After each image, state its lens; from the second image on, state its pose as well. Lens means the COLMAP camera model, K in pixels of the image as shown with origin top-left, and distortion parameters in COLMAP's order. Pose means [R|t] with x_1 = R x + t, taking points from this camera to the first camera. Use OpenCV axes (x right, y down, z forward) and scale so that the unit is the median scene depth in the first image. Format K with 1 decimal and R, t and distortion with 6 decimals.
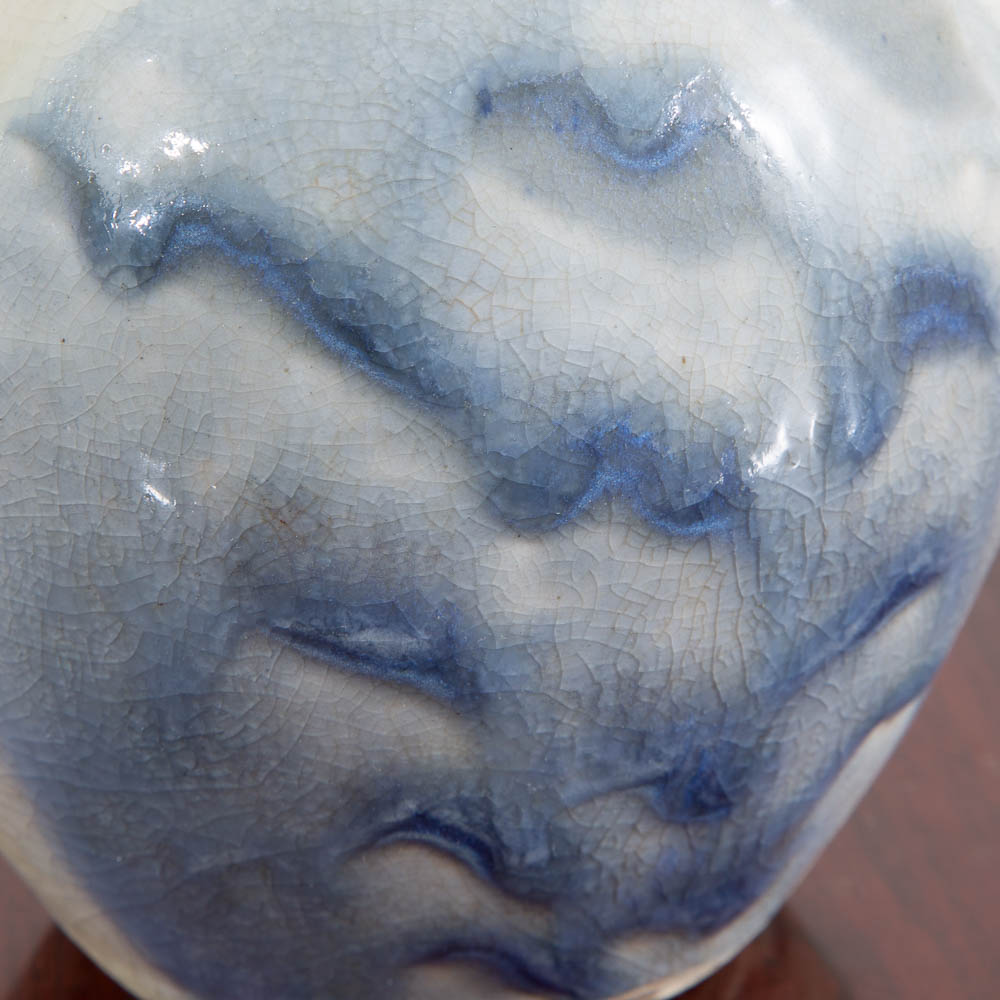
lens RADIAL K [[6073.6, 0, 501.8], [0, 6073.6, 498.9], [0, 0, 1]] dist [0.112733, 0.000000]
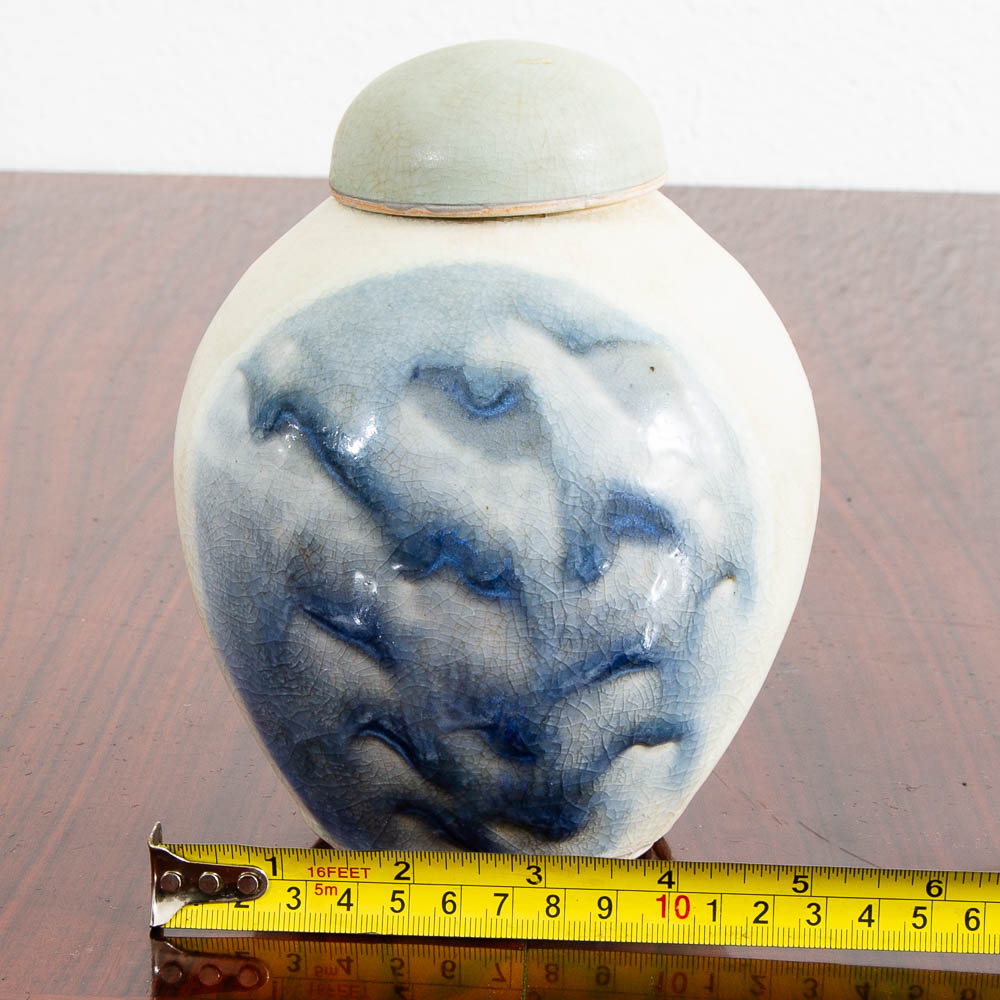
lens RADIAL K [[3879.2, 0, 479.4], [0, 3879.2, 525.6], [0, 0, 1]] dist [0.170859, 0.000000]
pose [[0.900958, 0.140628, -0.410485, 0.582770], [-0.215419, 0.966169, -0.141815, 0.175471], [0.376654, 0.216196, 0.900772, -0.222379]]
